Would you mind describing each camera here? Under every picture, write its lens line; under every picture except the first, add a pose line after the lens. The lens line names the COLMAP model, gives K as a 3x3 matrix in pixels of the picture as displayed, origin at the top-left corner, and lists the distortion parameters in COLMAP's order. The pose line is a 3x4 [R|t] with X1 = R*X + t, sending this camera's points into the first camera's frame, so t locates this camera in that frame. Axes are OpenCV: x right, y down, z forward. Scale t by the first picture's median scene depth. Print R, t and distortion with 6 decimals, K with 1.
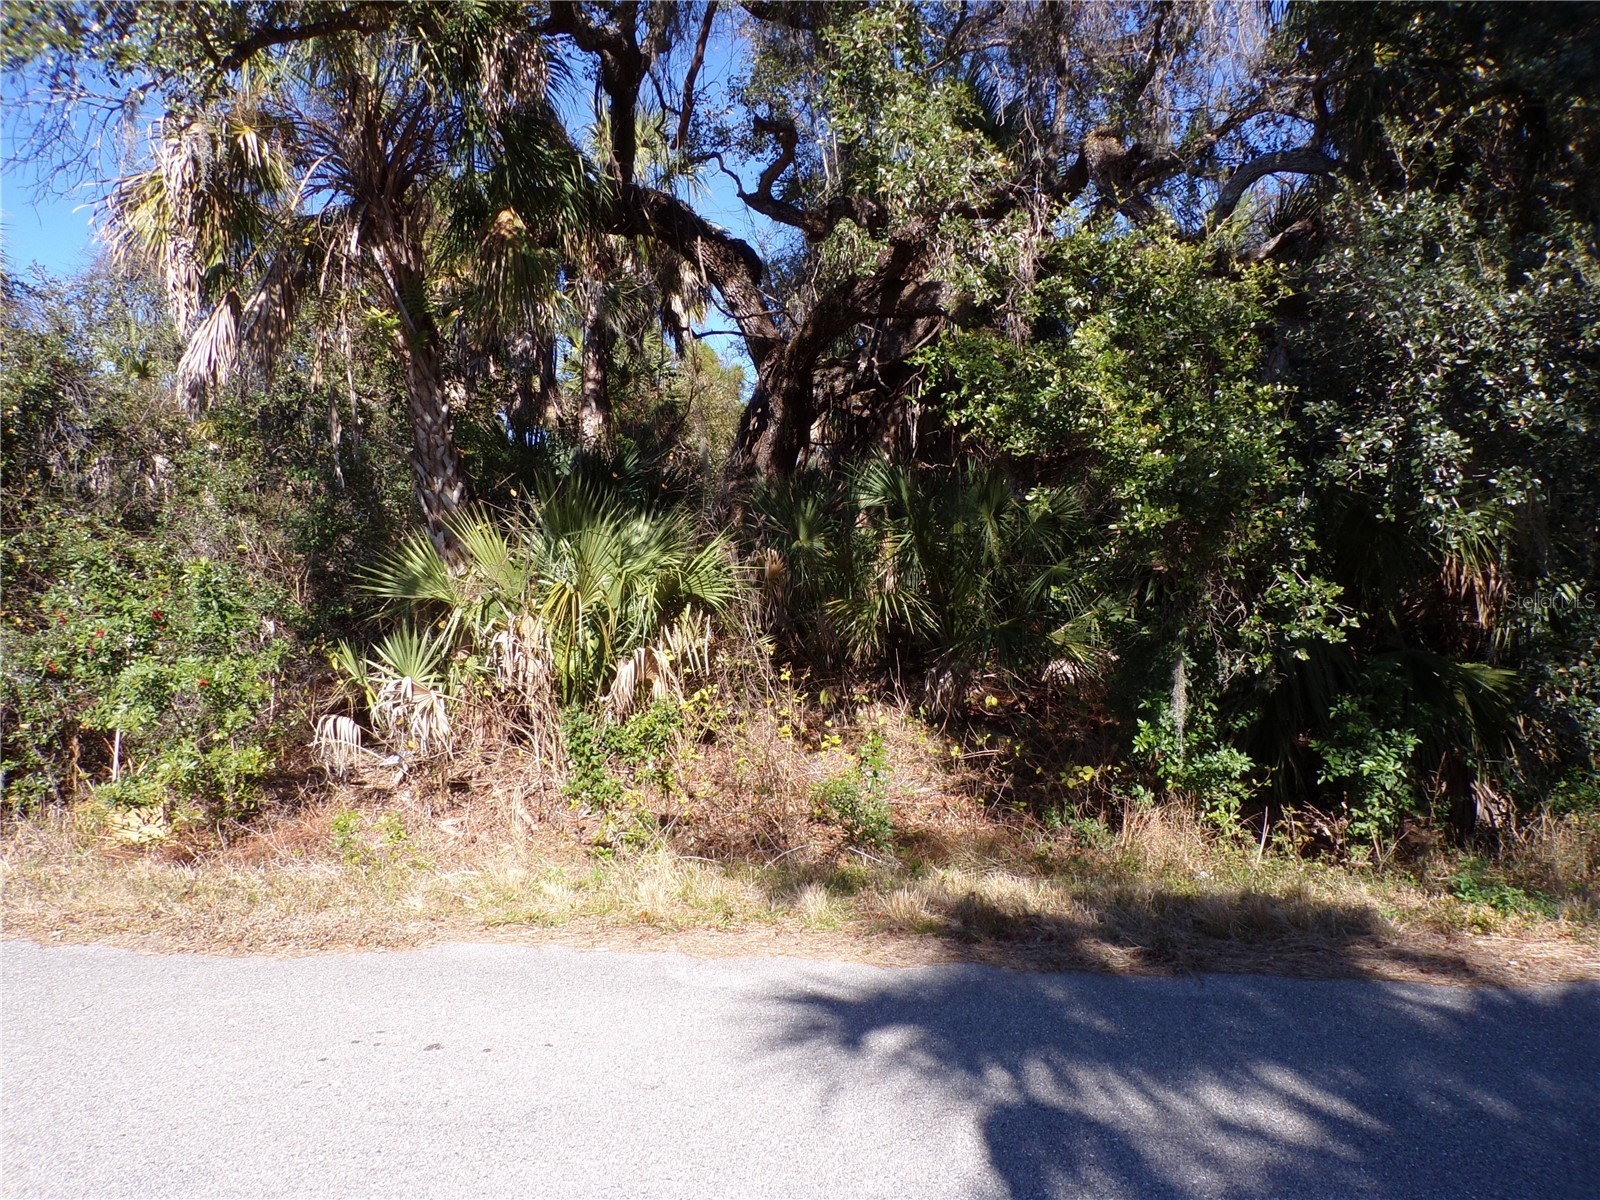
lens RADIAL K [[1101.8, 0, 800.0], [0, 1101.8, 600.0], [0, 0, 1]] dist [-0.005650, 0.024533]
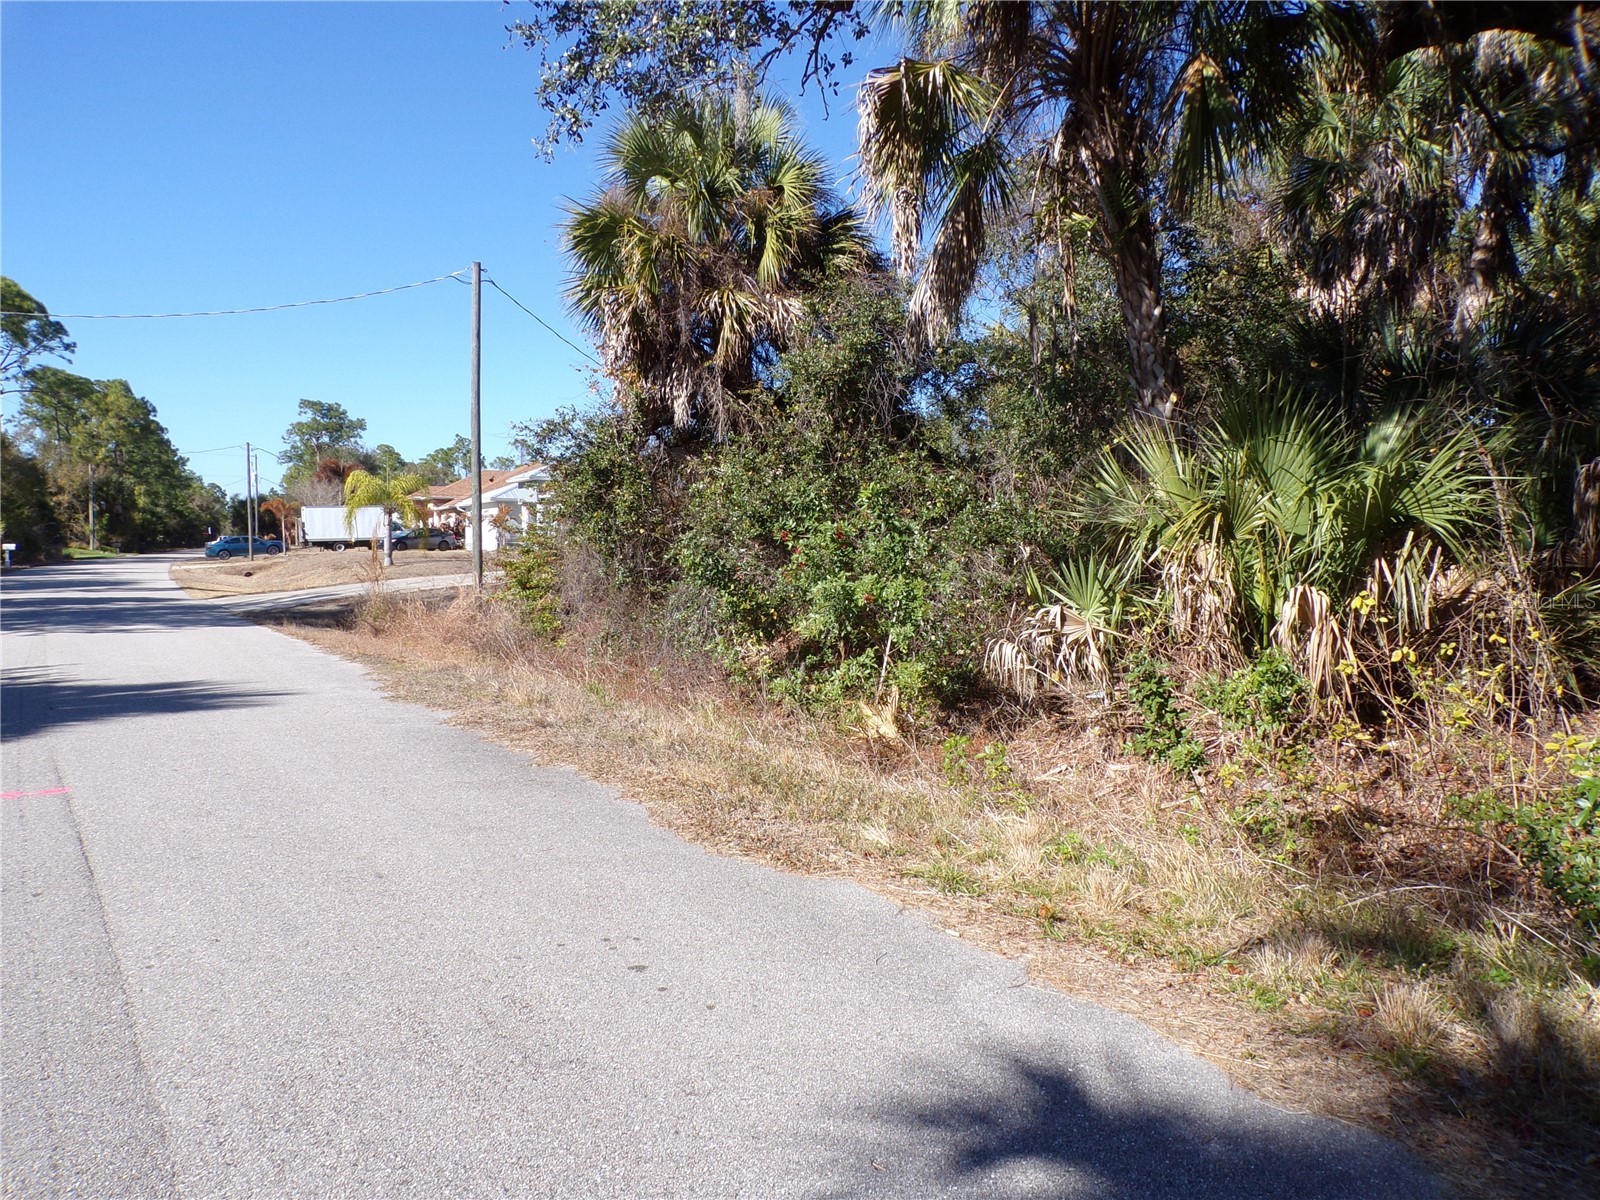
lens RADIAL K [[1101.8, 0, 800.0], [0, 1101.8, 600.0], [0, 0, 1]] dist [-0.005650, 0.024533]
pose [[0.632306, 0.053195, -0.772890, 0.196994], [-0.009404, 0.998093, 0.061001, 0.008466], [0.774661, -0.031303, 0.631601, 0.203556]]
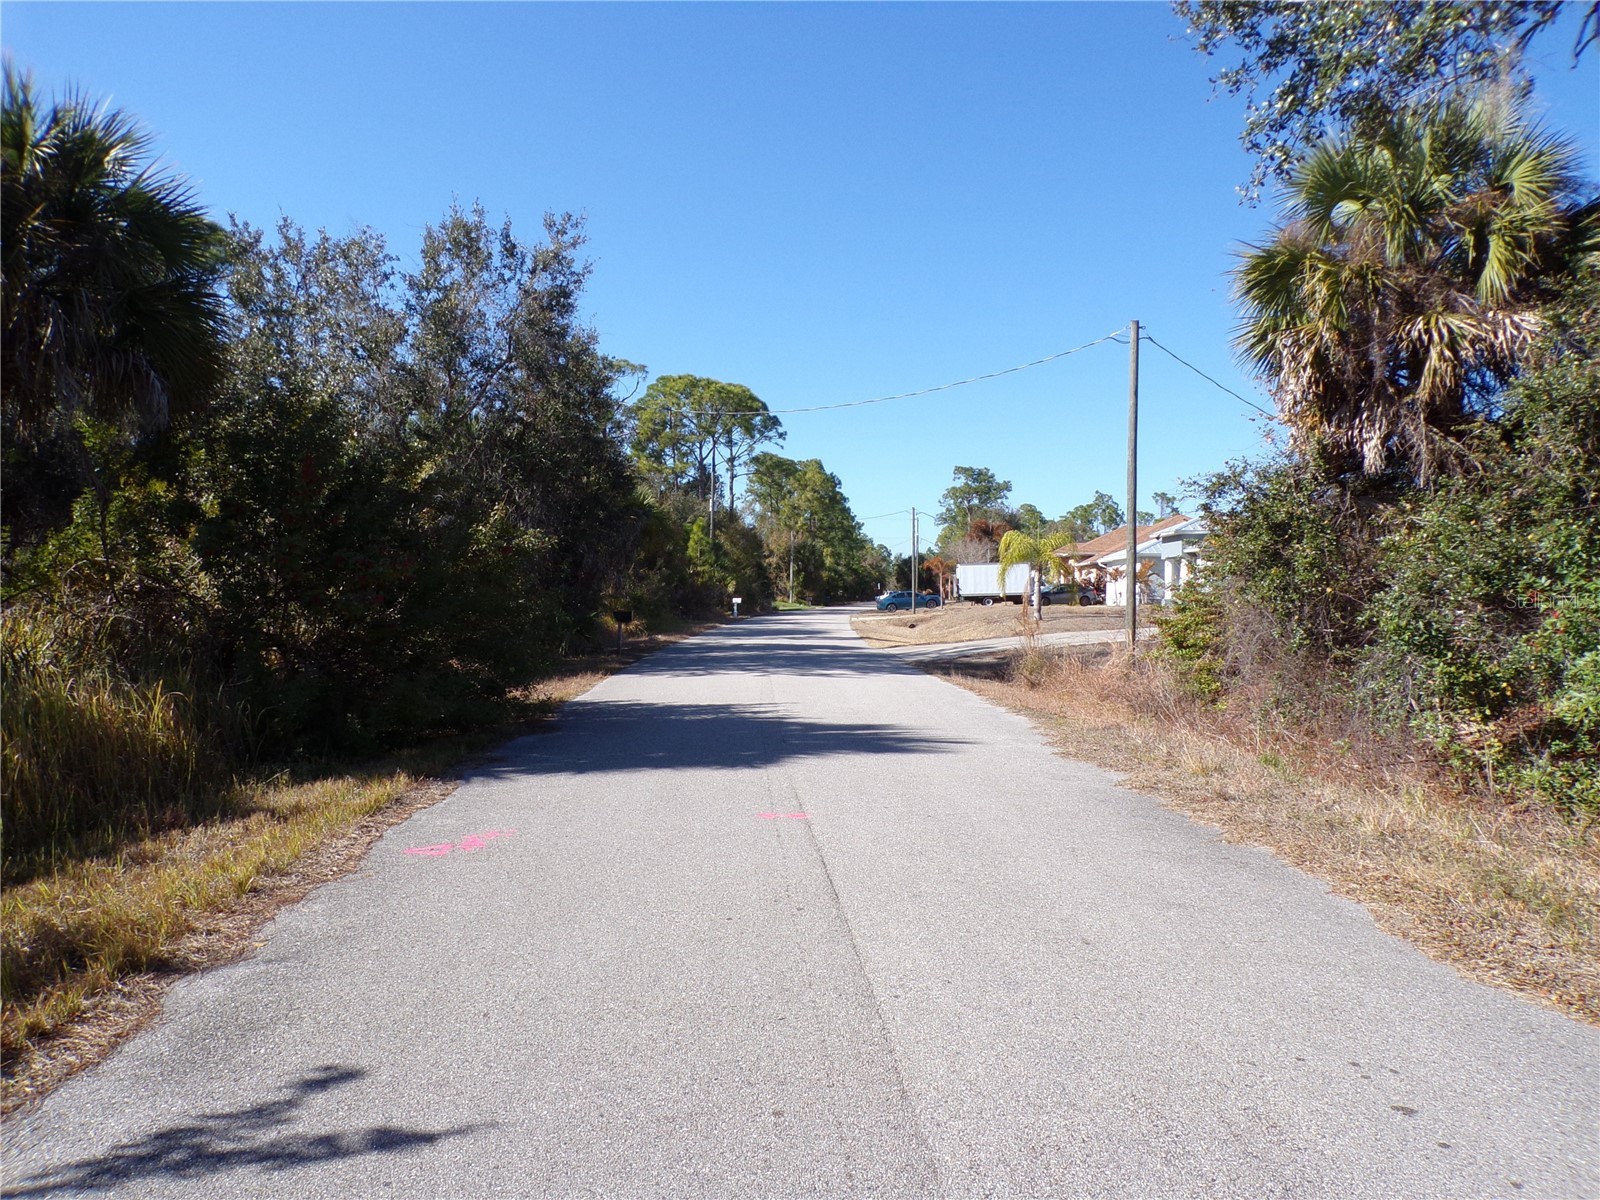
lens RADIAL K [[1101.8, 0, 800.0], [0, 1101.8, 600.0], [0, 0, 1]] dist [-0.005650, 0.024533]
pose [[0.124526, 0.016438, -0.992080, 0.180848], [-0.004739, 0.999861, 0.015972, 0.005406], [0.992205, 0.002713, 0.124587, 0.186107]]
